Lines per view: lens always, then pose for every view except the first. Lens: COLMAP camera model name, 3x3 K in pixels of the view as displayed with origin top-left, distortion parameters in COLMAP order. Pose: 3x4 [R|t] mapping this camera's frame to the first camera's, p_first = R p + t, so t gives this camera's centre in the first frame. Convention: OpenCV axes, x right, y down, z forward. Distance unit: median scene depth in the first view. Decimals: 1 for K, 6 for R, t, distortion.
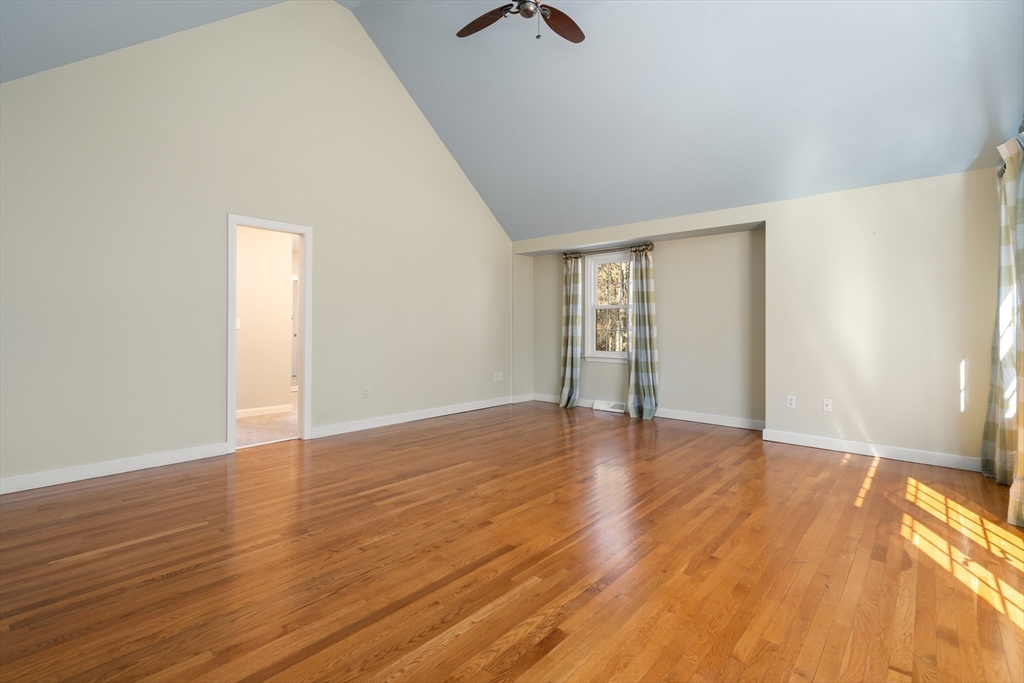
lens RADIAL K [[472.6, 0, 507.0], [0, 472.6, 317.7], [0, 0, 1]] dist [0.000175, 0.000199]
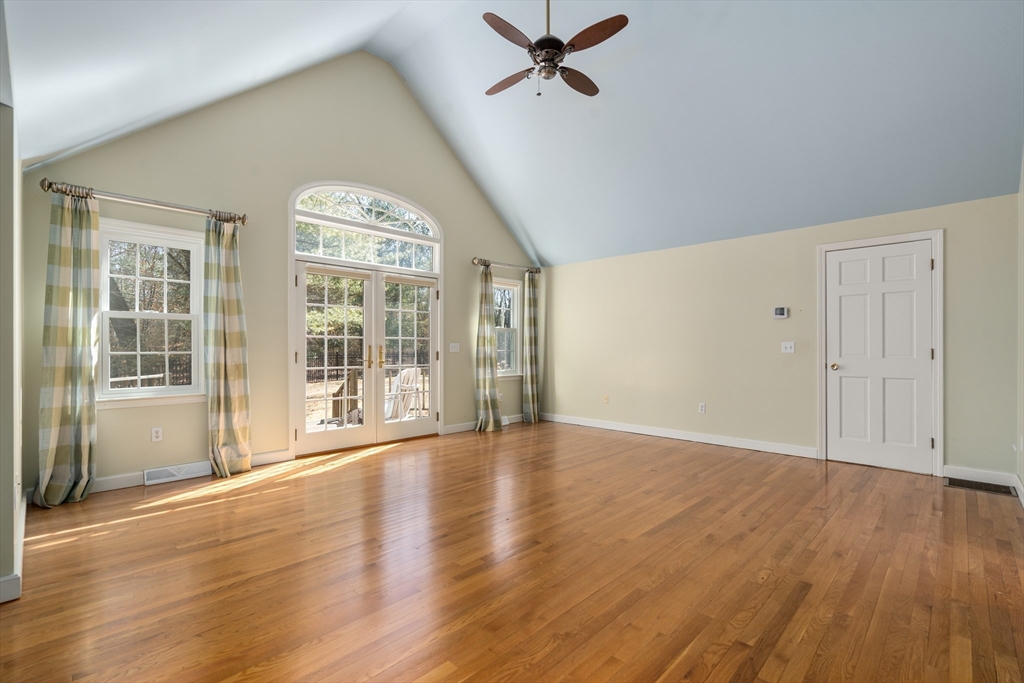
lens RADIAL K [[450.5, 0, 509.1], [0, 450.5, 344.6], [0, 0, 1]] dist [-0.099464, -0.000017]
pose [[-0.998947, -0.005304, 0.045582, 0.048439], [-0.006577, 0.999591, -0.027829, 0.021216], [-0.045416, -0.028100, -0.998573, 1.078954]]
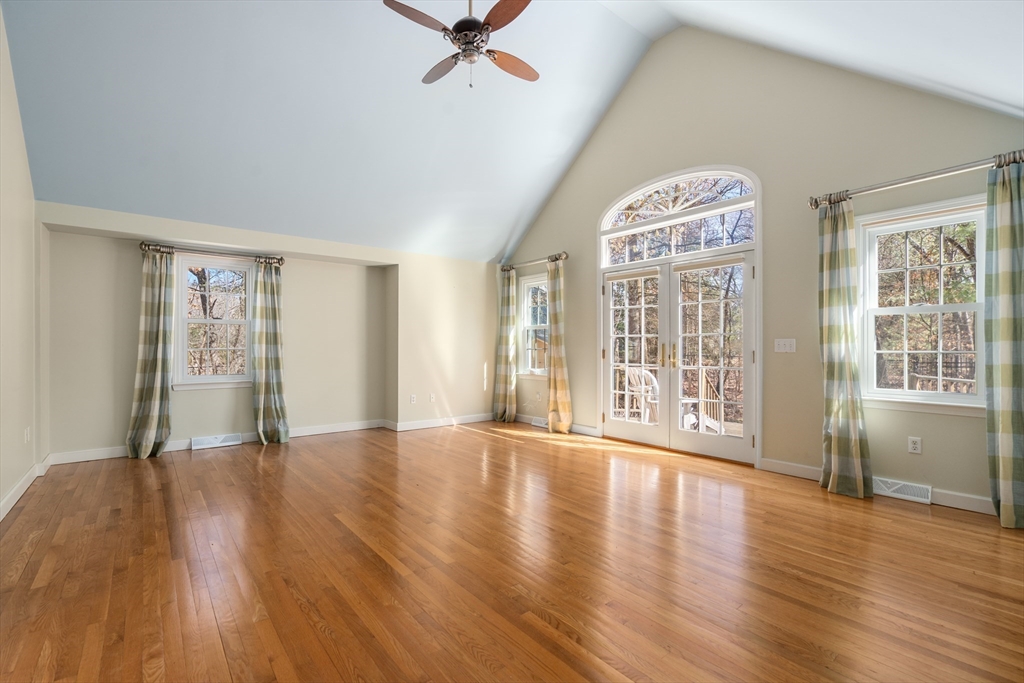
lens RADIAL K [[460.1, 0, 509.1], [0, 460.1, 342.7], [0, 0, 1]] dist [-0.002037, 0.000407]
pose [[0.179100, -0.000405, 0.983831, -0.521463], [-0.018225, 0.999827, 0.003729, 0.001679], [-0.983662, -0.018599, 0.179061, 0.375776]]
